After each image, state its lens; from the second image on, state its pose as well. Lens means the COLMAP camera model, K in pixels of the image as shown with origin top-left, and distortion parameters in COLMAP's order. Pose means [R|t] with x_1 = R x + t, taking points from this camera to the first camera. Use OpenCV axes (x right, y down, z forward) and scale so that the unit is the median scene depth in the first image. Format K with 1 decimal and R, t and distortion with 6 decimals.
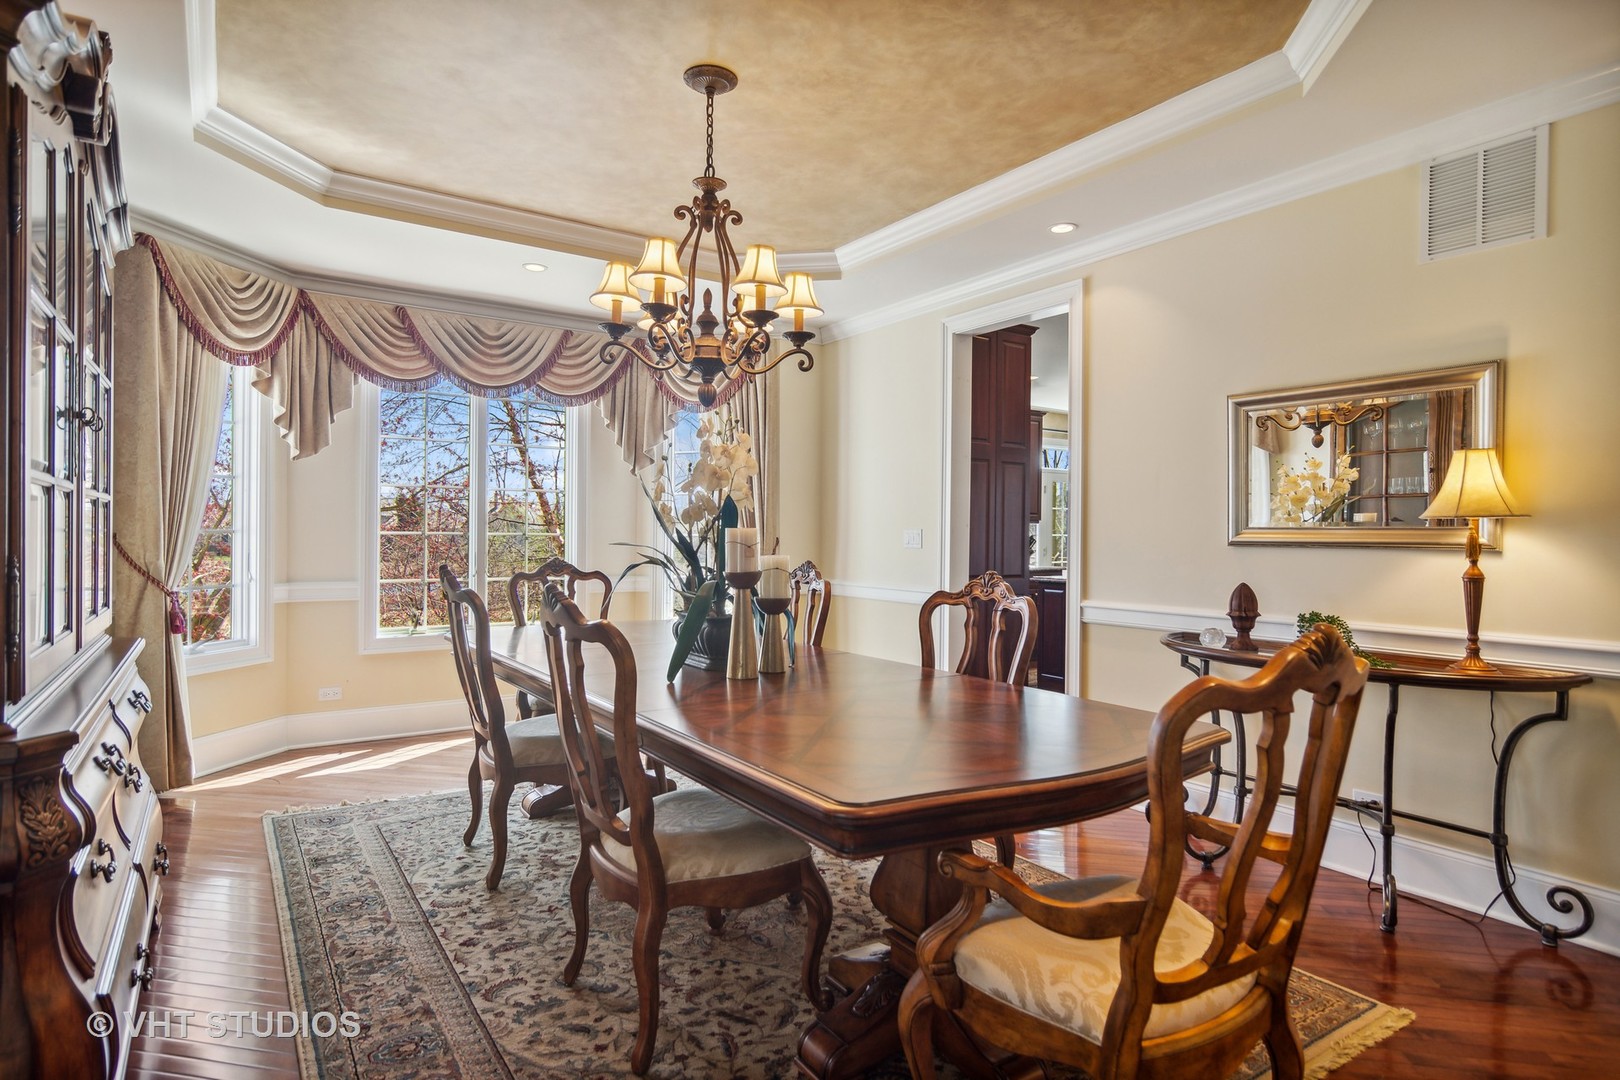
lens RADIAL K [[879.4, 0, 807.8], [0, 879.4, 540.5], [0, 0, 1]] dist [0.003088, -0.000392]
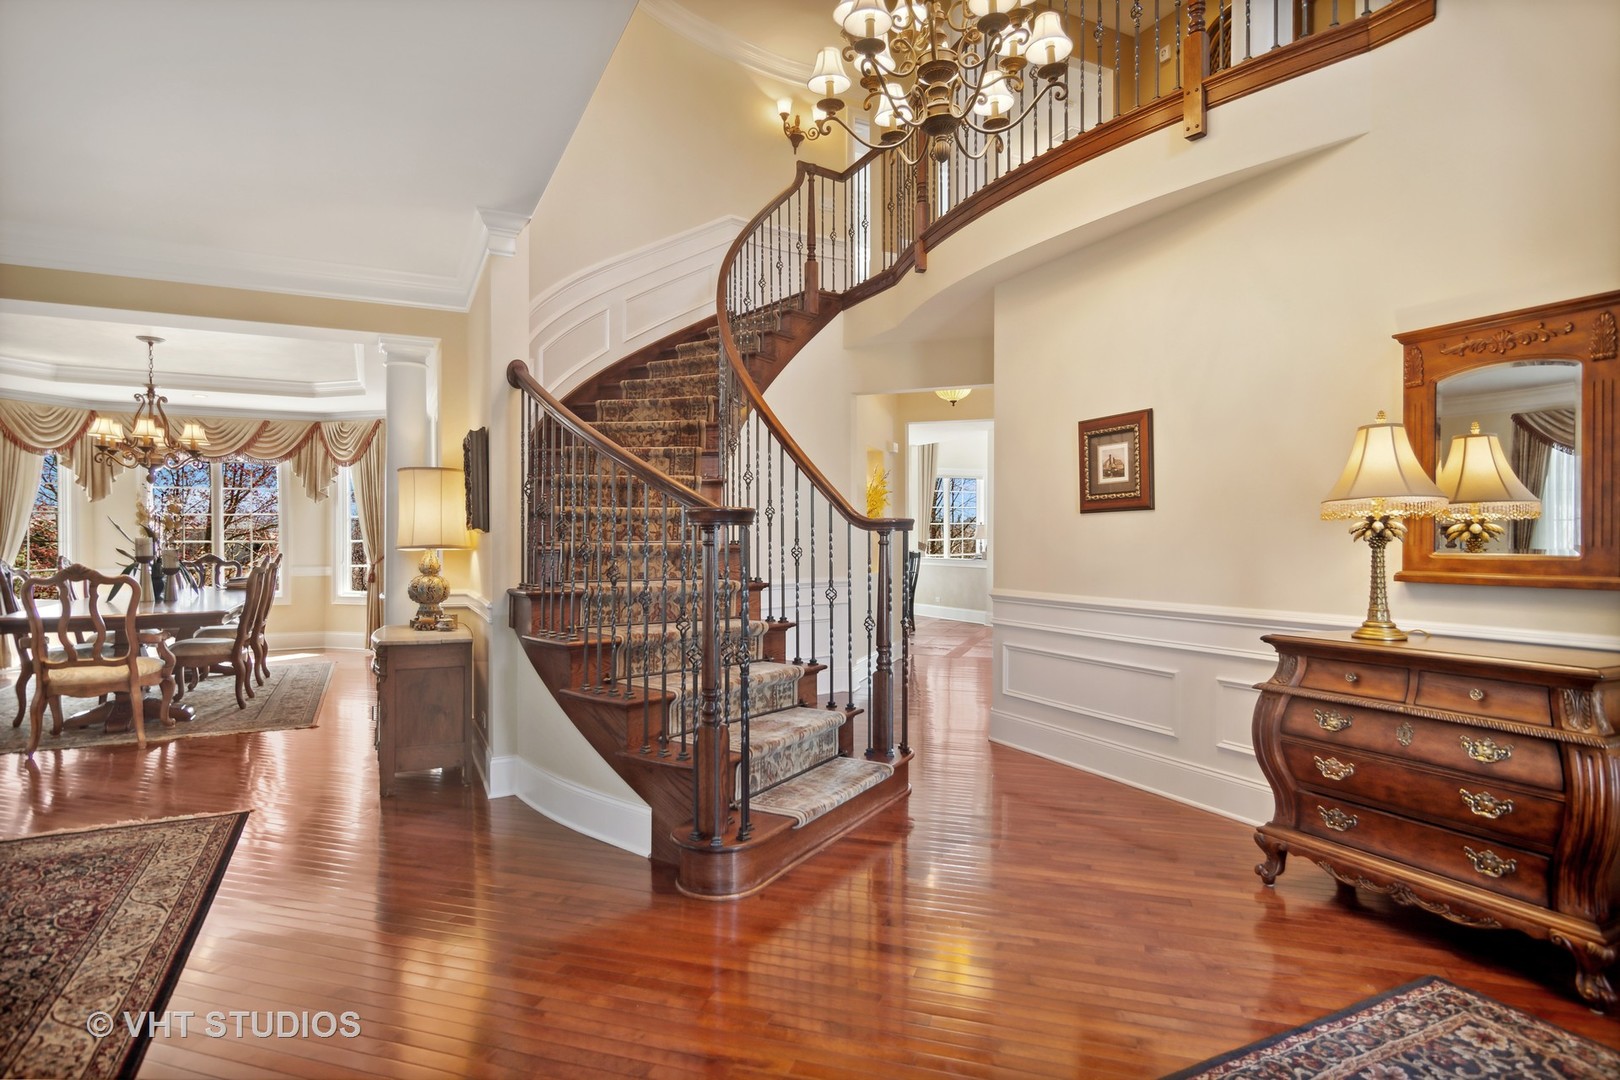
lens RADIAL K [[879.4, 0, 816.0], [0, 879.4, 541.0], [0, 0, 1]] dist [0.003088, -0.000392]
pose [[0.990841, -0.005874, -0.134904, 1.198954], [0.005704, 0.999982, -0.001645, 0.000404], [0.134912, 0.000860, 0.990857, -0.635926]]
